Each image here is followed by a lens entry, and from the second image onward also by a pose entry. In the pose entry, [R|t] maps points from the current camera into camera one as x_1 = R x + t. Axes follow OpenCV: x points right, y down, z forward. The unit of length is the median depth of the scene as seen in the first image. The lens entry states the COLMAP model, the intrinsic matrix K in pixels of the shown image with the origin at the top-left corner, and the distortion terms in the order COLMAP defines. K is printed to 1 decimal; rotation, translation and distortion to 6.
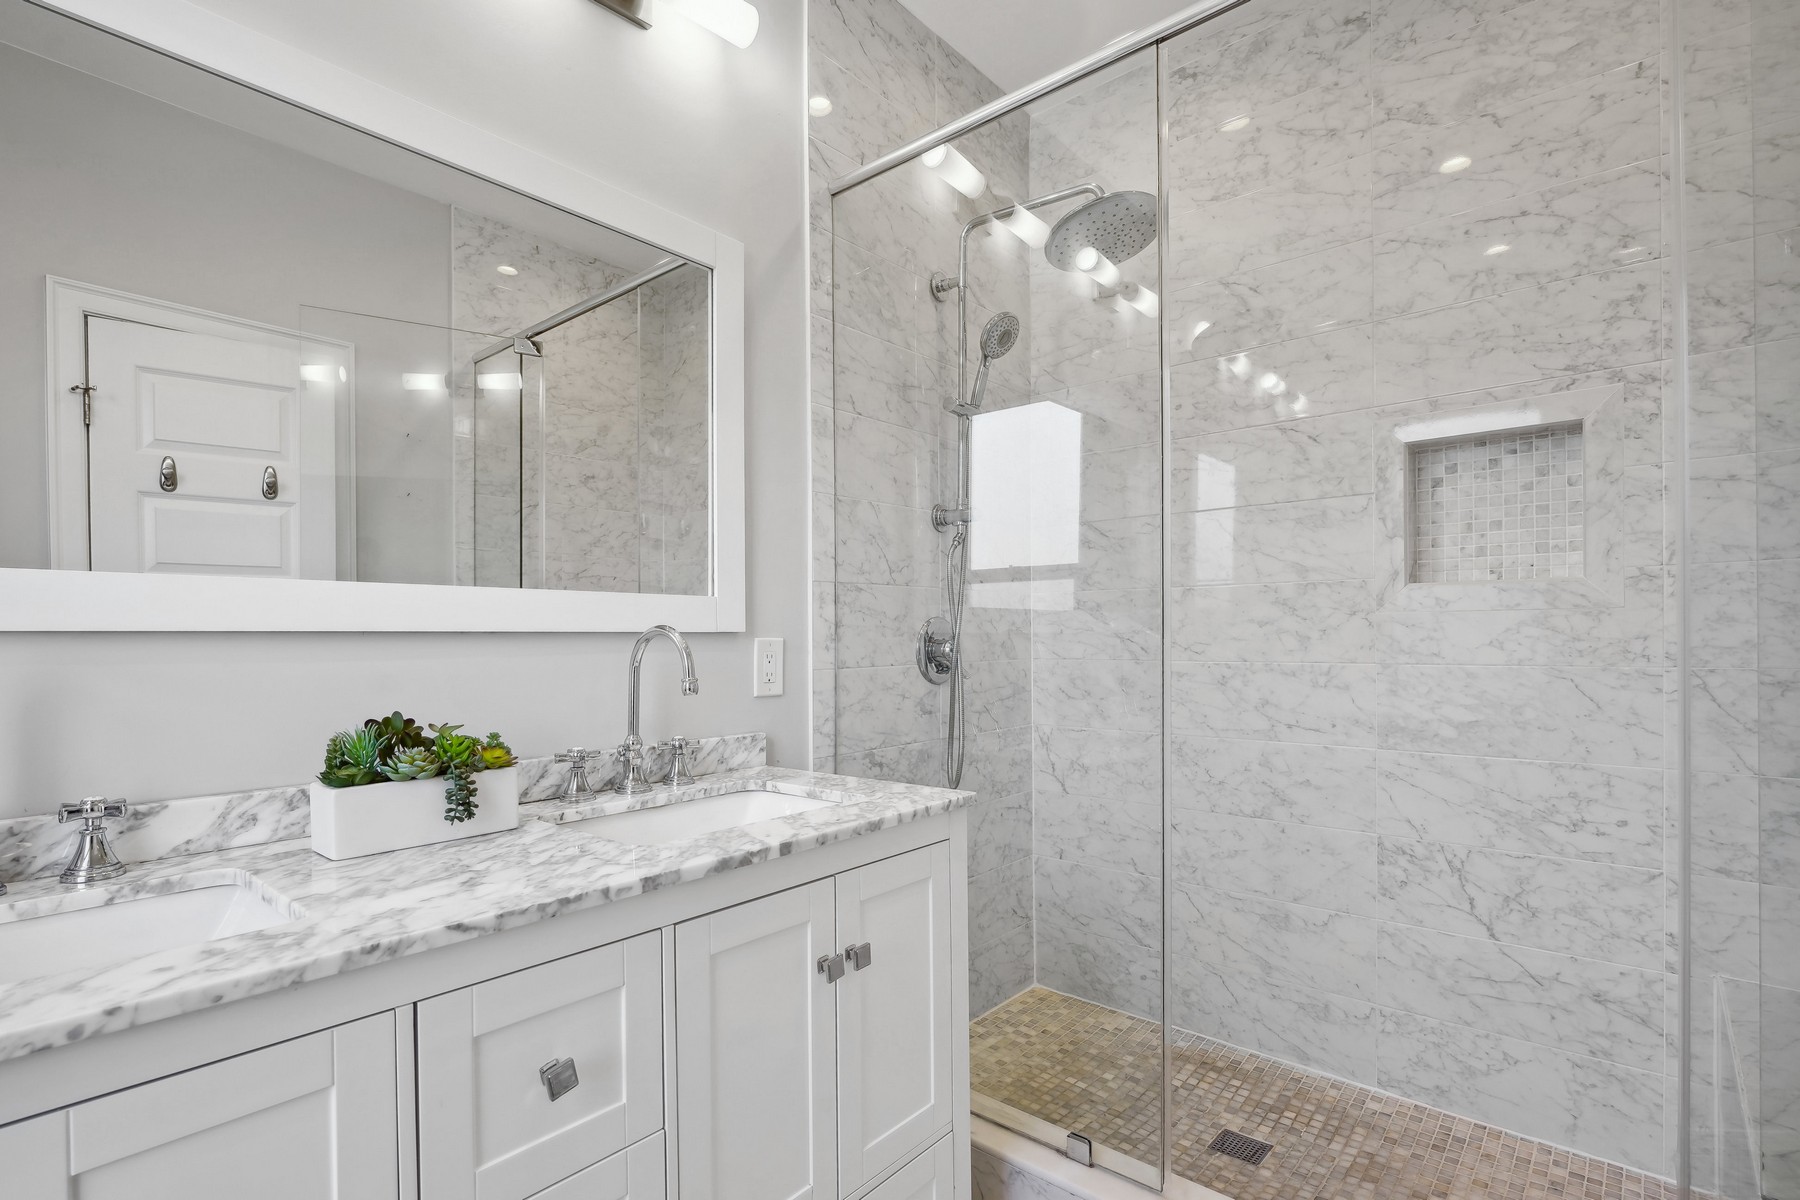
lens RADIAL K [[856.9, 0, 889.1], [0, 856.9, 642.5], [0, 0, 1]] dist [-0.009860, 0.000320]
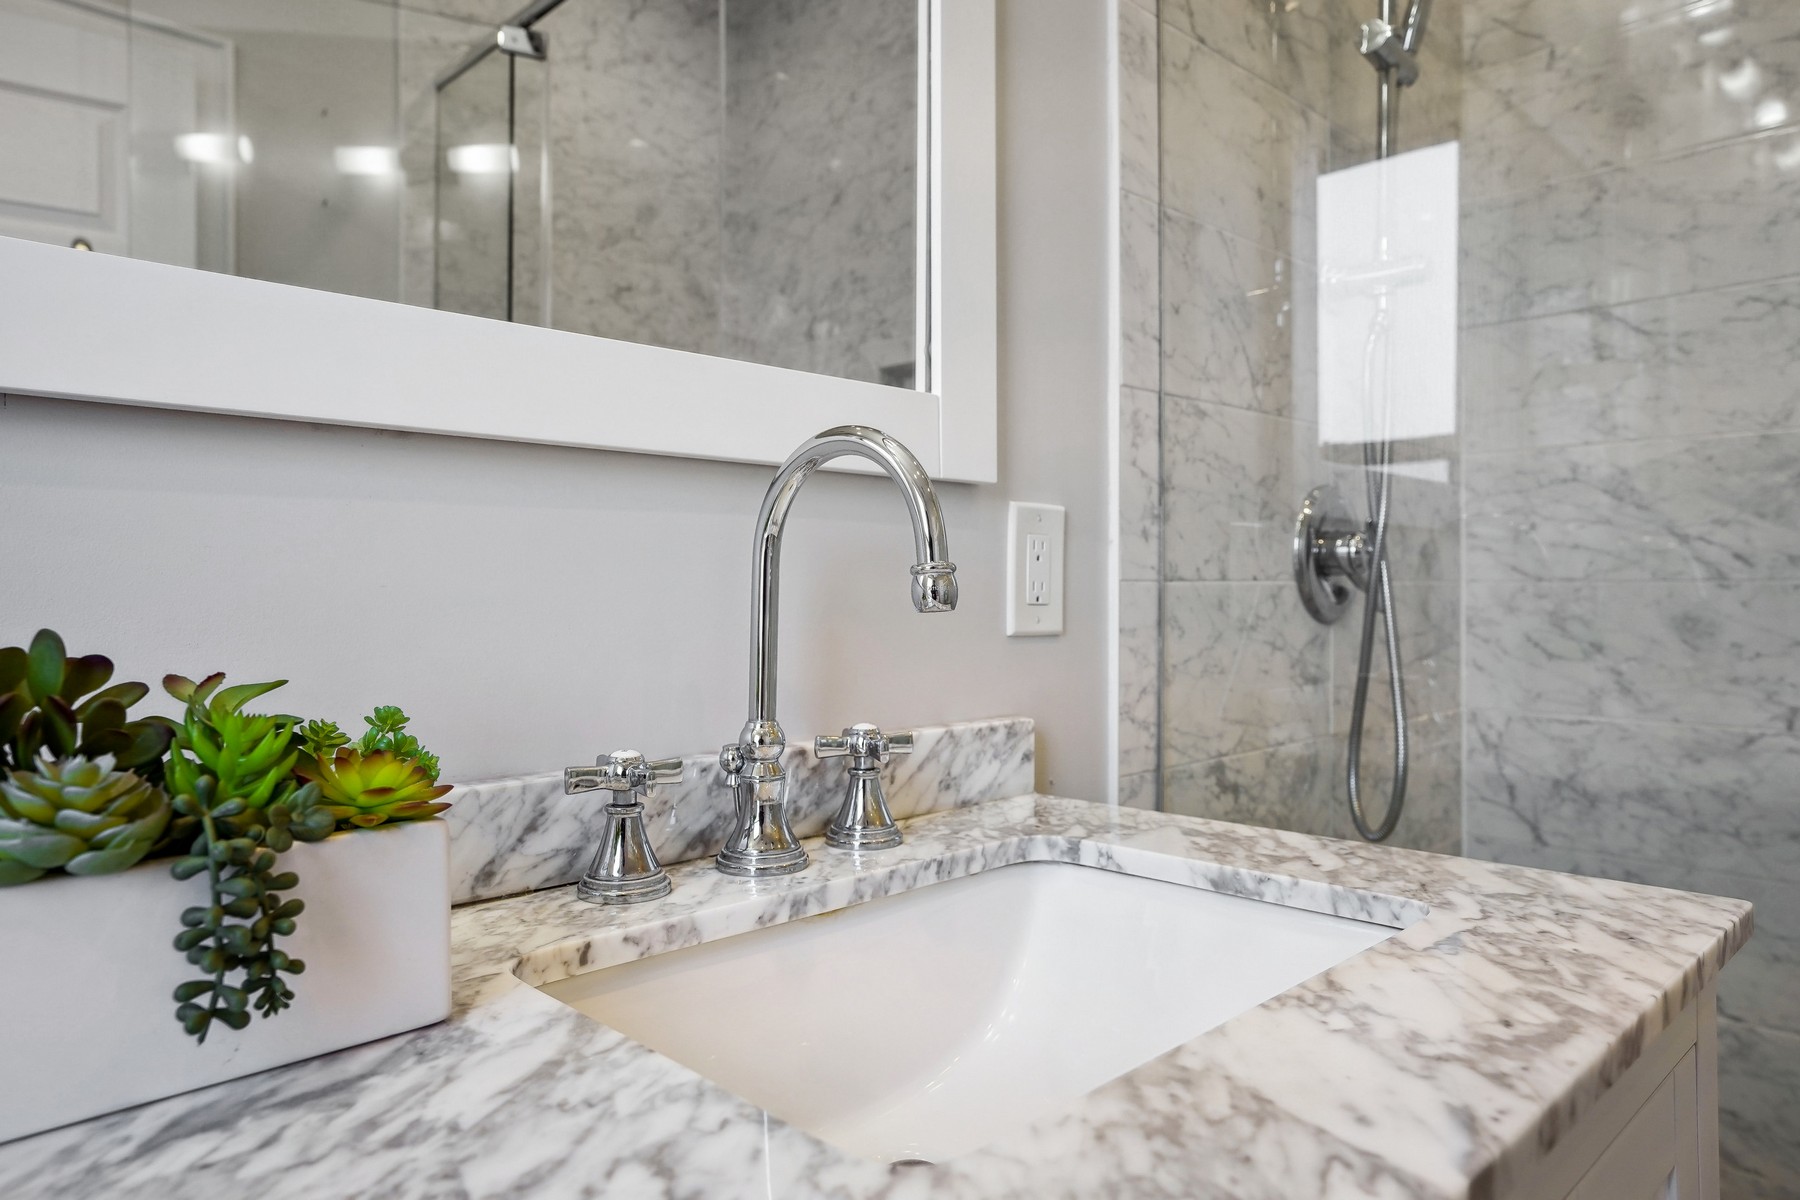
lens RADIAL K [[1156.8, 0, 904.8], [0, 1156.8, 583.3], [0, 0, 1]] dist [-0.008129, 0.012367]
pose [[0.996333, 0.004844, -0.085429, -0.144241], [-0.005767, 0.999928, -0.010556, 0.039006], [0.085371, 0.011010, 0.996288, 0.365945]]
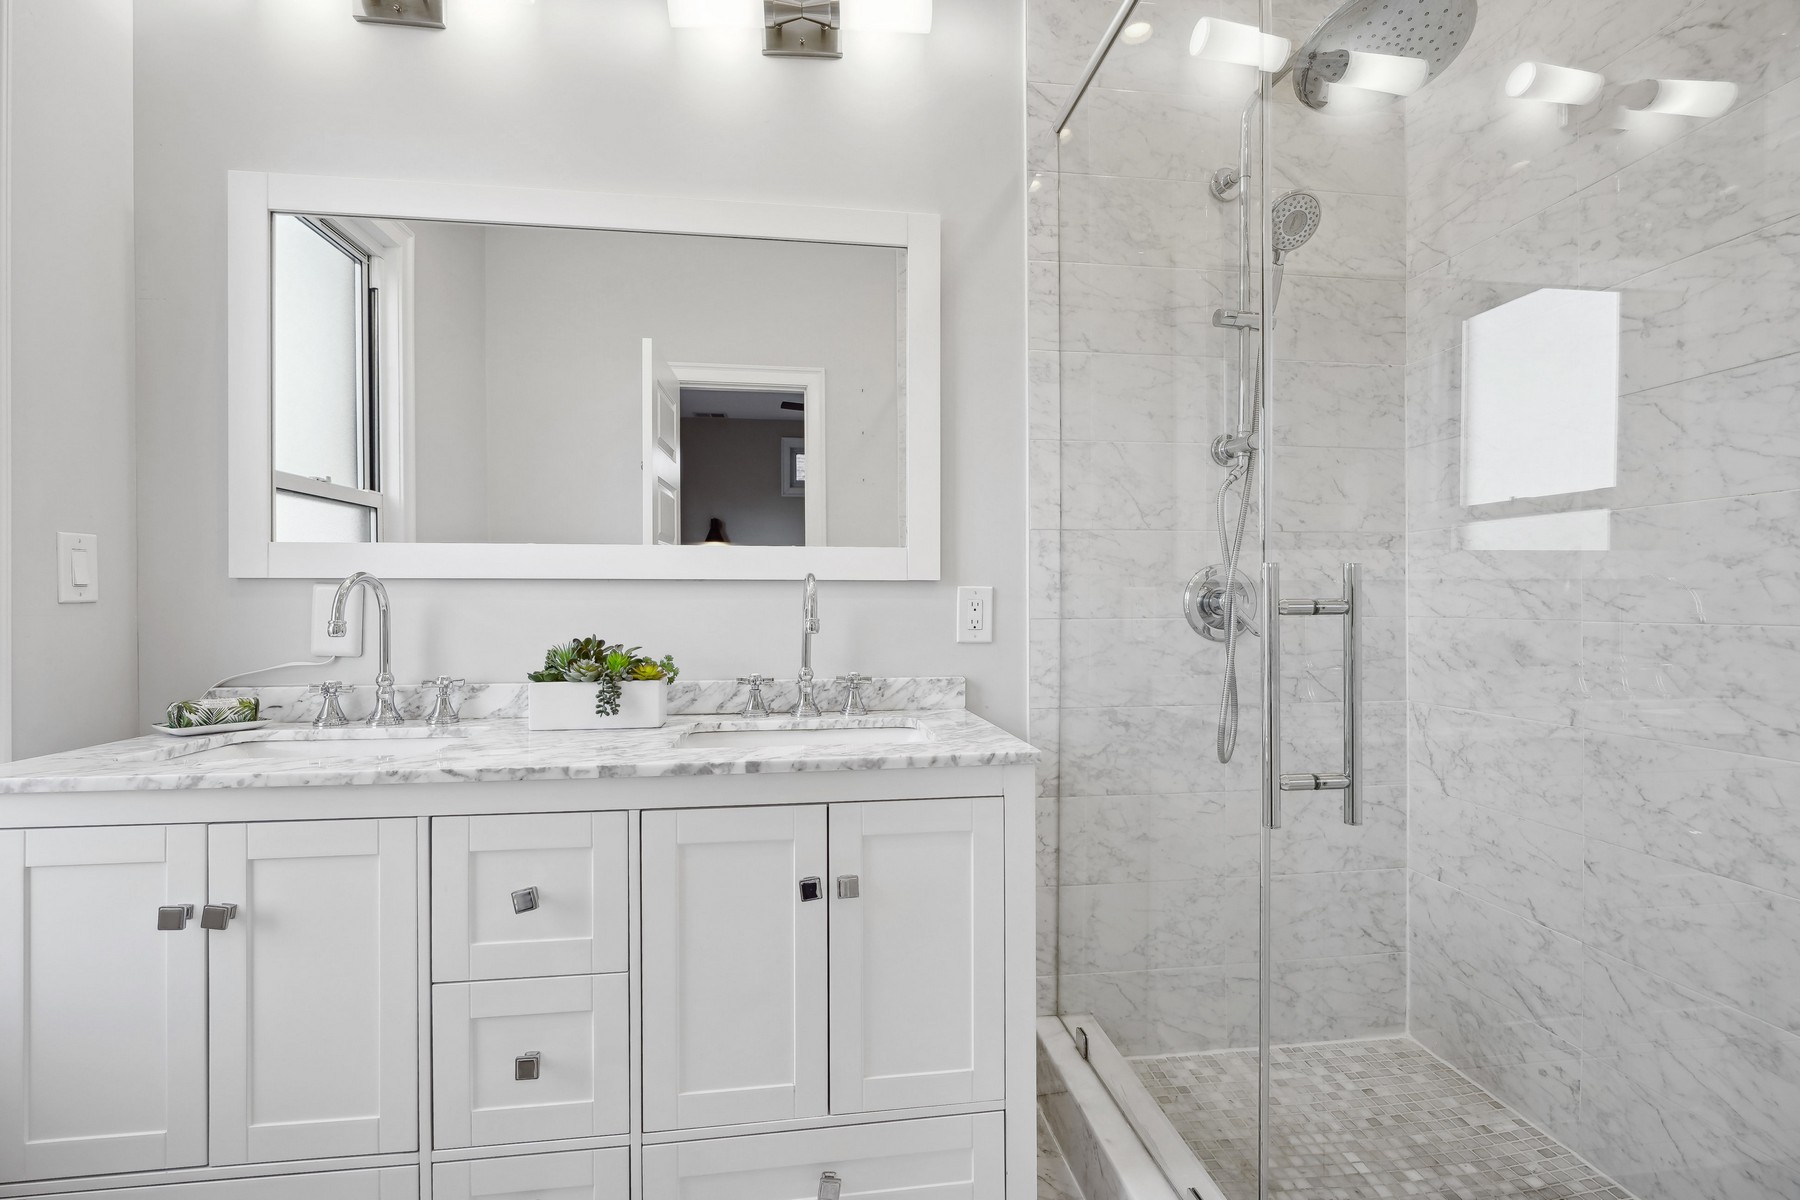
lens RADIAL K [[818.9, 0, 908.3], [0, 818.9, 604.3], [0, 0, 1]] dist [-0.010523, 0.003502]
pose [[0.753880, 0.007394, -0.656970, 0.412342], [-0.008926, 0.999960, 0.001011, 0.014580], [0.656951, 0.005101, 0.753916, 0.186035]]
